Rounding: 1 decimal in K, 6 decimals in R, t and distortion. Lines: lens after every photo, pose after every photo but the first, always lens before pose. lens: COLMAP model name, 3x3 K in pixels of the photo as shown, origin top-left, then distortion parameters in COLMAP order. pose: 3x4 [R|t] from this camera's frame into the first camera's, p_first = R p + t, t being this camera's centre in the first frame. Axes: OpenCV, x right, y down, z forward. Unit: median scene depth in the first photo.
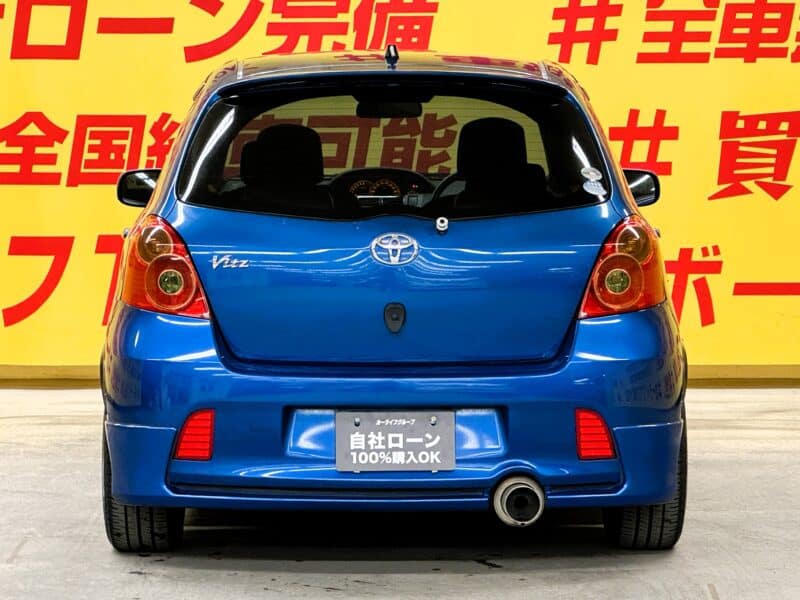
lens RADIAL K [[2789.8, 0, 400.0], [0, 2789.8, 300.0], [0, 0, 1]] dist [-0.046957, -1.409891]
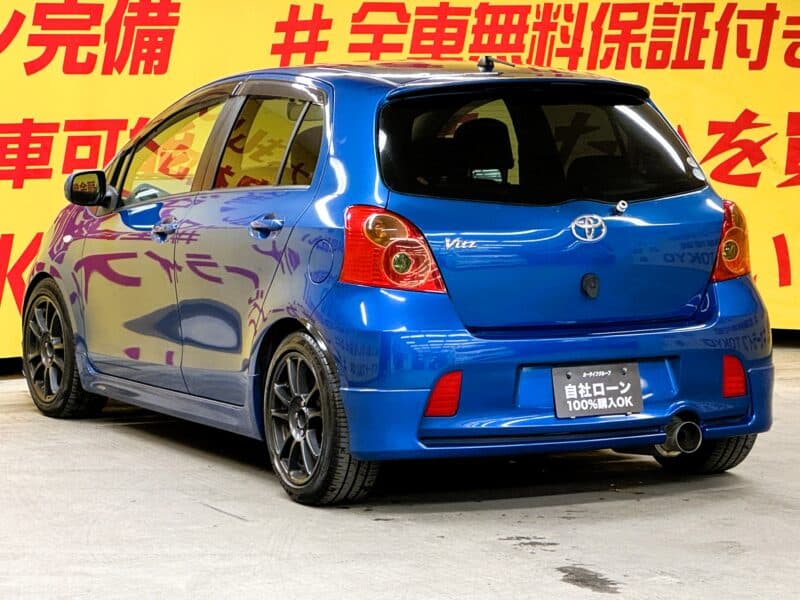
lens RADIAL K [[2789.8, 0, 400.0], [0, 2789.8, 300.0], [0, 0, 1]] dist [-0.046957, -1.409891]
pose [[0.896841, -0.037214, 0.440785, -0.592592], [0.038651, 0.999236, 0.005720, 0.002386], [-0.440661, 0.011907, 0.897595, -0.027443]]
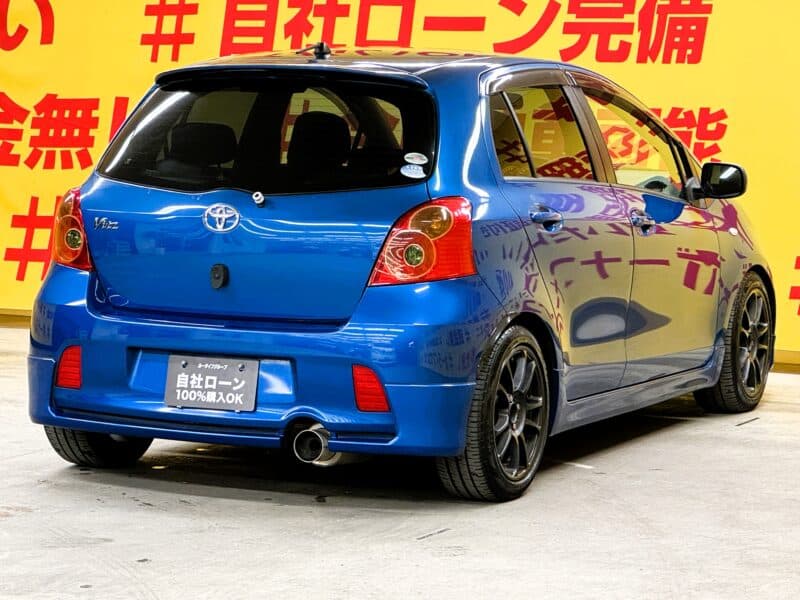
lens RADIAL K [[2702.7, 0, 400.0], [0, 2702.7, 300.0], [0, 0, 1]] dist [0.078219, 0.429337]
pose [[0.895718, 0.052940, -0.441460, 0.558848], [-0.051270, 0.998561, 0.015723, -0.005498], [0.441657, 0.008550, 0.897143, 0.023491]]
